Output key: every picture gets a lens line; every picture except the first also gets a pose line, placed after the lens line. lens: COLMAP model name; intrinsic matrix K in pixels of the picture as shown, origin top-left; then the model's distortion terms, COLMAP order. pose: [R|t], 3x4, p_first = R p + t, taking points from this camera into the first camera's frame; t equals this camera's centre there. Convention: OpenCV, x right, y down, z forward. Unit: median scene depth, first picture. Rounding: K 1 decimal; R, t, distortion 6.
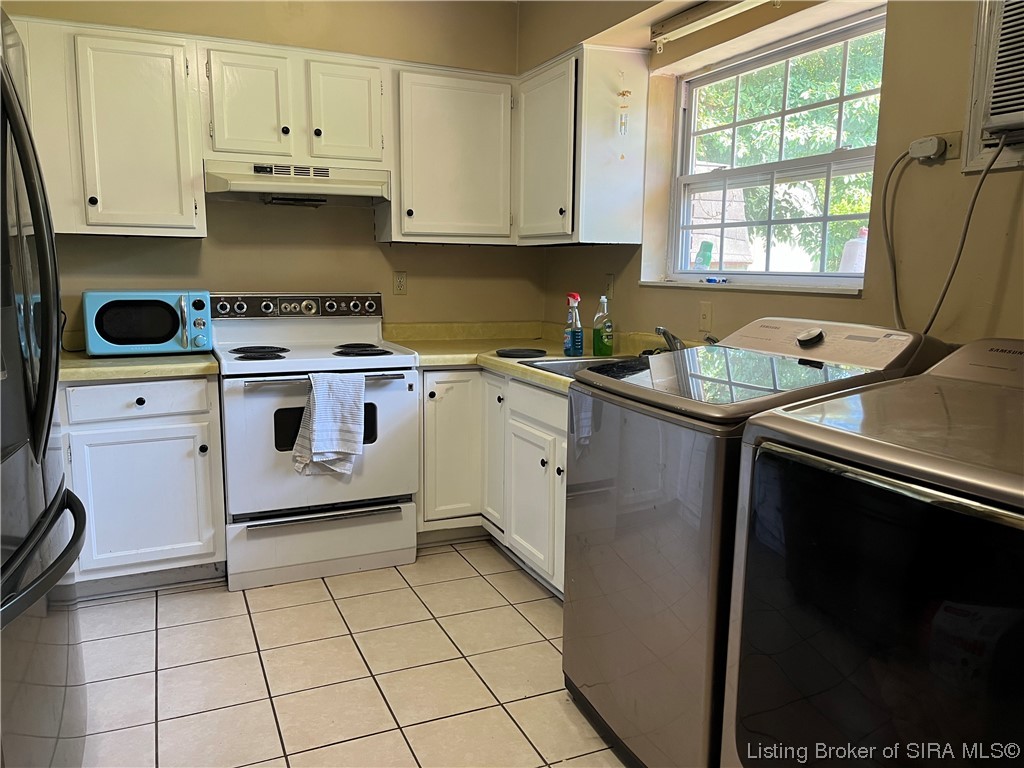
lens RADIAL K [[784.0, 0, 511.7], [0, 784.0, 384.1], [0, 0, 1]] dist [0.075761, -0.068241]
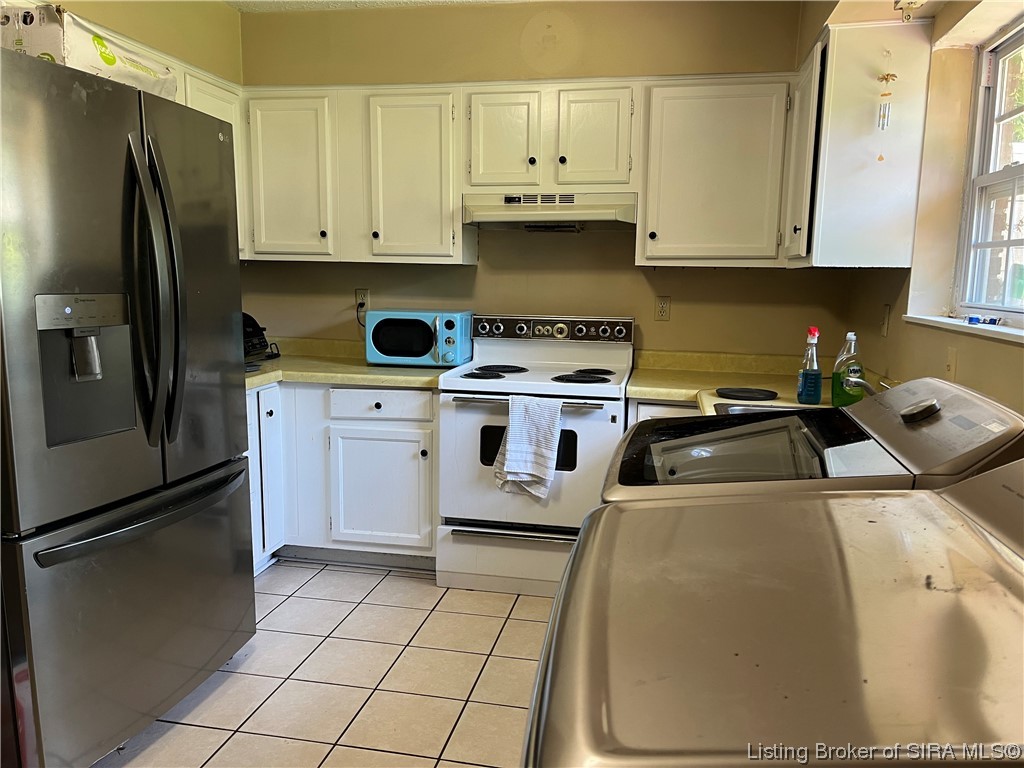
lens RADIAL K [[784.0, 0, 508.8], [0, 784.0, 392.9], [0, 0, 1]] dist [0.075761, -0.068241]
pose [[0.818423, 0.090207, -0.567492, 0.306492], [-0.095857, 0.995195, 0.019950, -0.034359], [0.566565, 0.038070, 0.823137, 0.140987]]
